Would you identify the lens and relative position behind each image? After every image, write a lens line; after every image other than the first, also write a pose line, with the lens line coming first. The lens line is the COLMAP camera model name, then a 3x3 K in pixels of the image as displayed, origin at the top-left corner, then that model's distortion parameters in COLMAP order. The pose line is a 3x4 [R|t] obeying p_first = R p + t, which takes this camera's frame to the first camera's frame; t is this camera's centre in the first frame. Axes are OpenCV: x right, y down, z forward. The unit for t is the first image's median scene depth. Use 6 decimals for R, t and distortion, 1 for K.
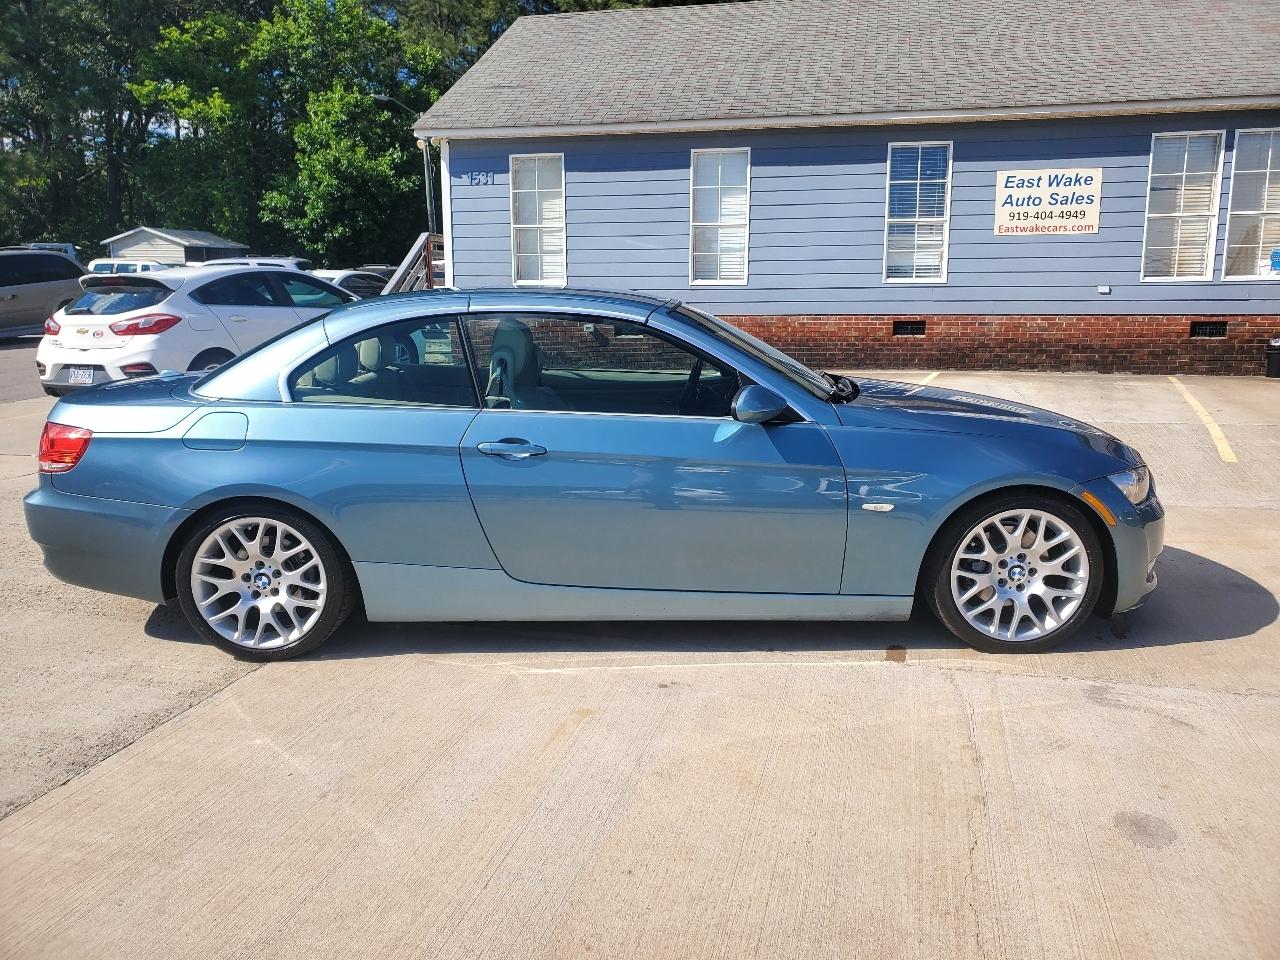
lens RADIAL K [[1047.0, 0, 672.2], [0, 1047.0, 484.3], [0, 0, 1]] dist [0.001823, 0.011769]
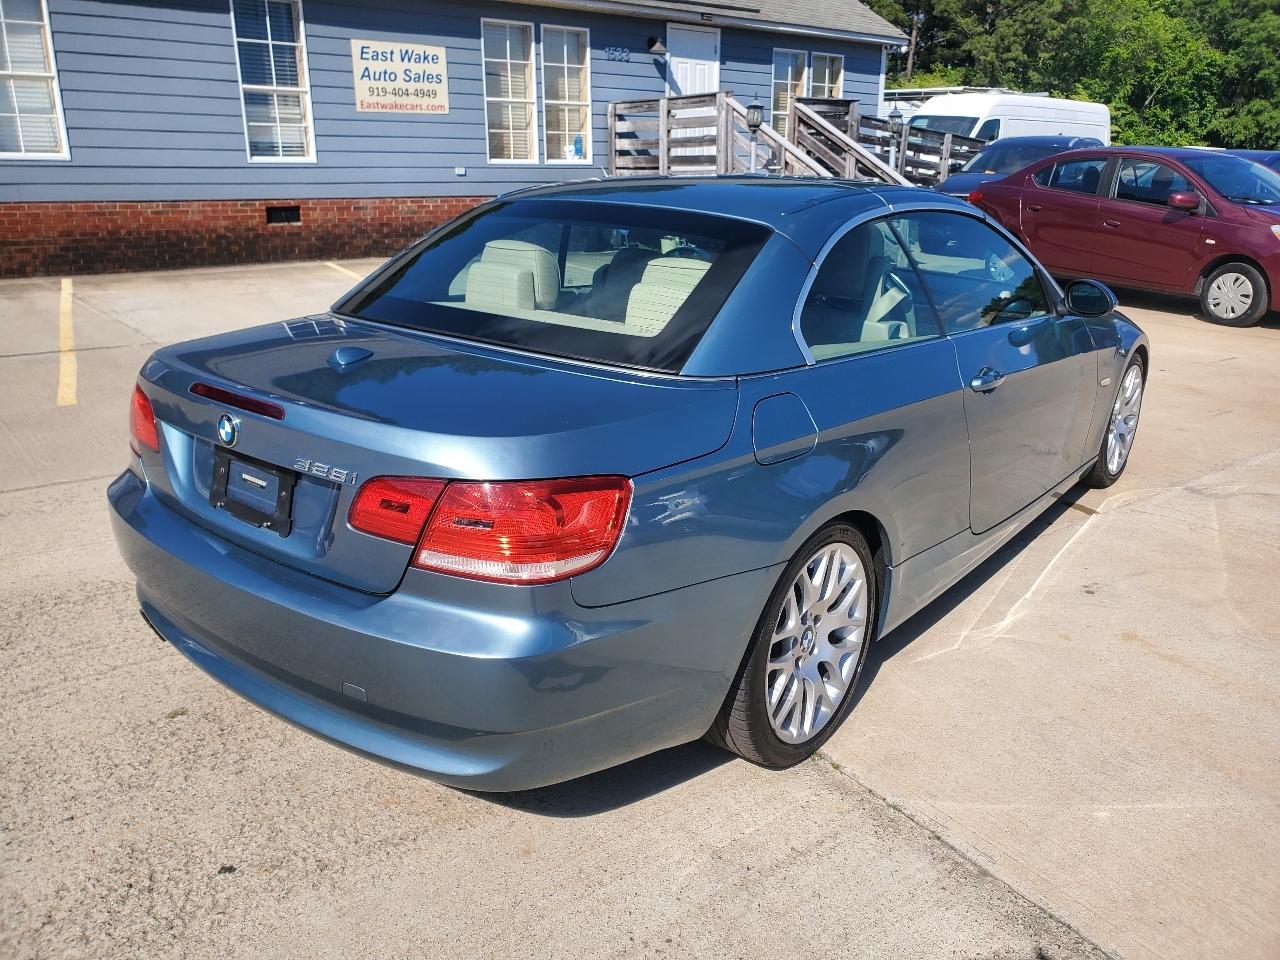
lens RADIAL K [[1058.6, 0, 660.5], [0, 1058.6, 492.1], [0, 0, 1]] dist [-0.036800, 0.065964]
pose [[0.601888, -0.229048, 0.765028, -0.328673], [0.130976, 0.973326, 0.188367, -0.048977], [-0.787766, -0.013176, 0.615833, 0.205791]]
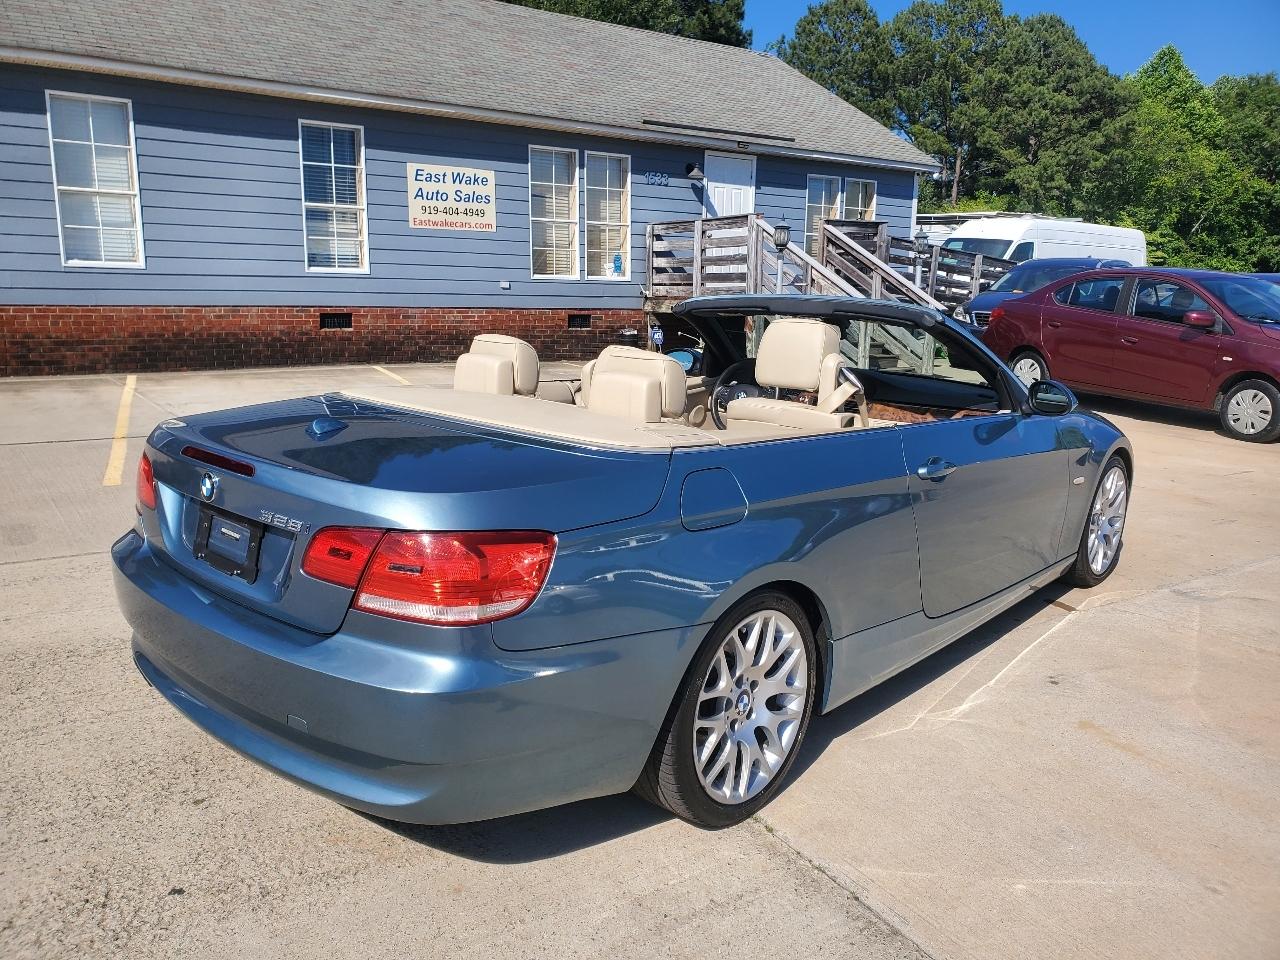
lens RADIAL K [[1042.8, 0, 650.9], [0, 1042.8, 503.4], [0, 0, 1]] dist [0.007398, -0.000341]
pose [[0.650432, -0.139964, 0.746557, -0.326986], [0.112238, 0.989797, 0.087780, -0.038708], [-0.751226, 0.026697, 0.659505, 0.177098]]
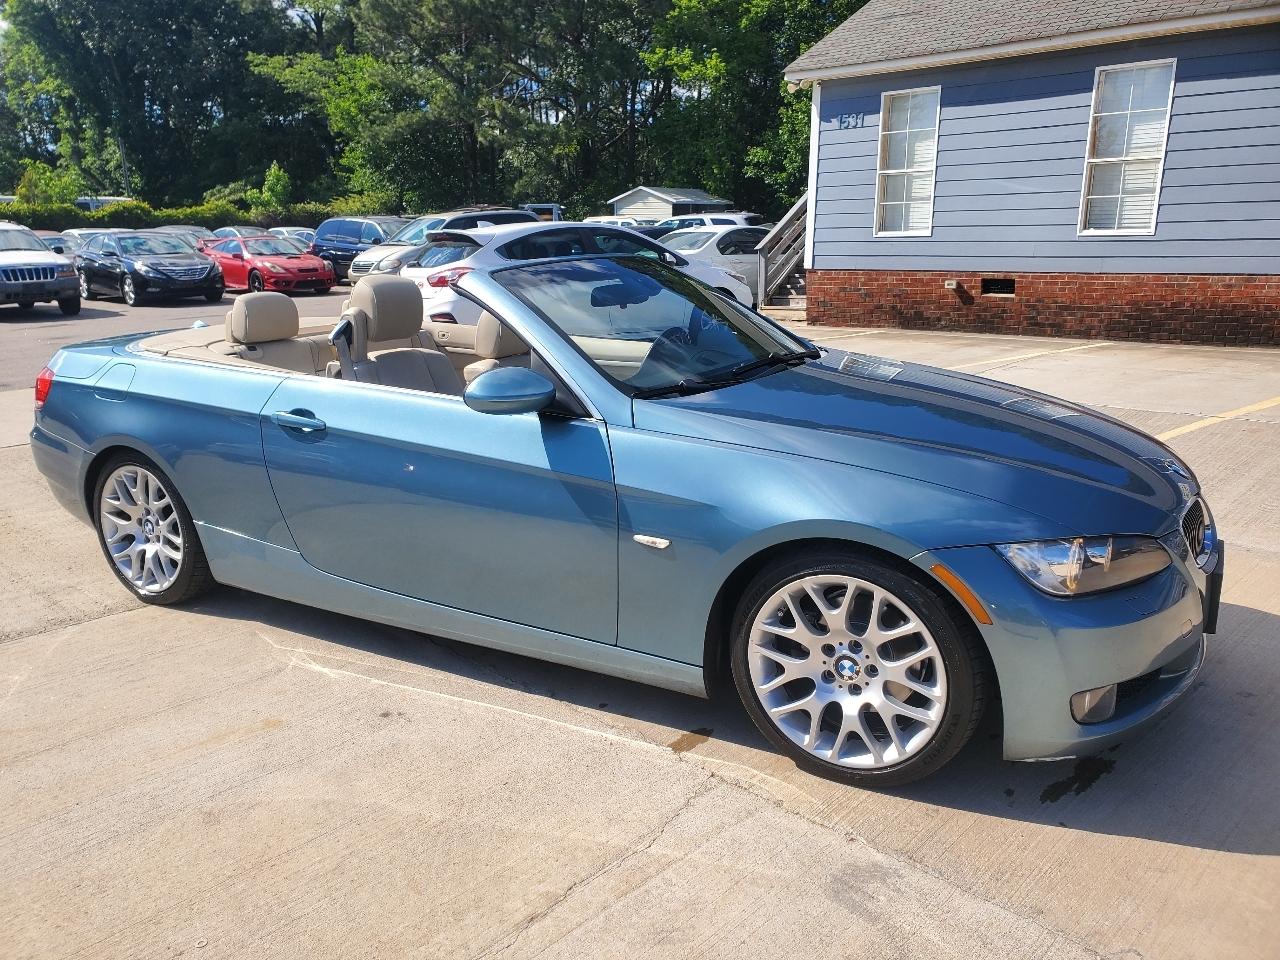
lens RADIAL K [[1038.4, 0, 617.1], [0, 1038.4, 508.1], [0, 0, 1]] dist [0.004823, 0.008578]
pose [[0.850459, 0.126865, -0.510515, 0.167792], [-0.093018, 0.991458, 0.091423, -0.020497], [0.517753, -0.030265, 0.854995, 0.110967]]
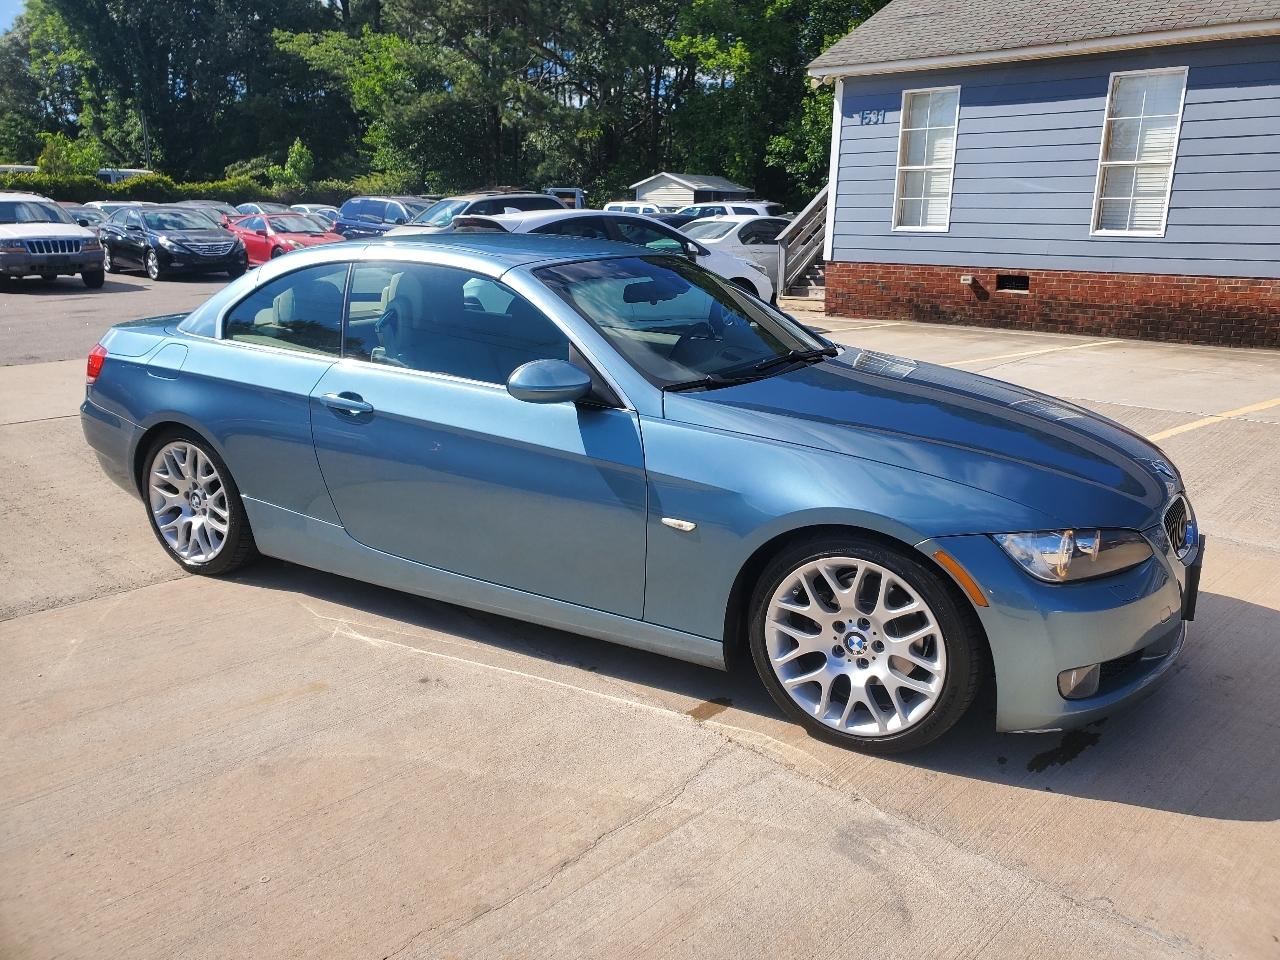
lens RADIAL K [[1041.8, 0, 643.7], [0, 1041.8, 488.2], [0, 0, 1]] dist [0.002927, 0.005000]
pose [[0.853616, 0.143250, -0.500818, 0.174314], [-0.115207, 0.989552, 0.086680, -0.021840], [0.508002, -0.016294, 0.861202, 0.093061]]
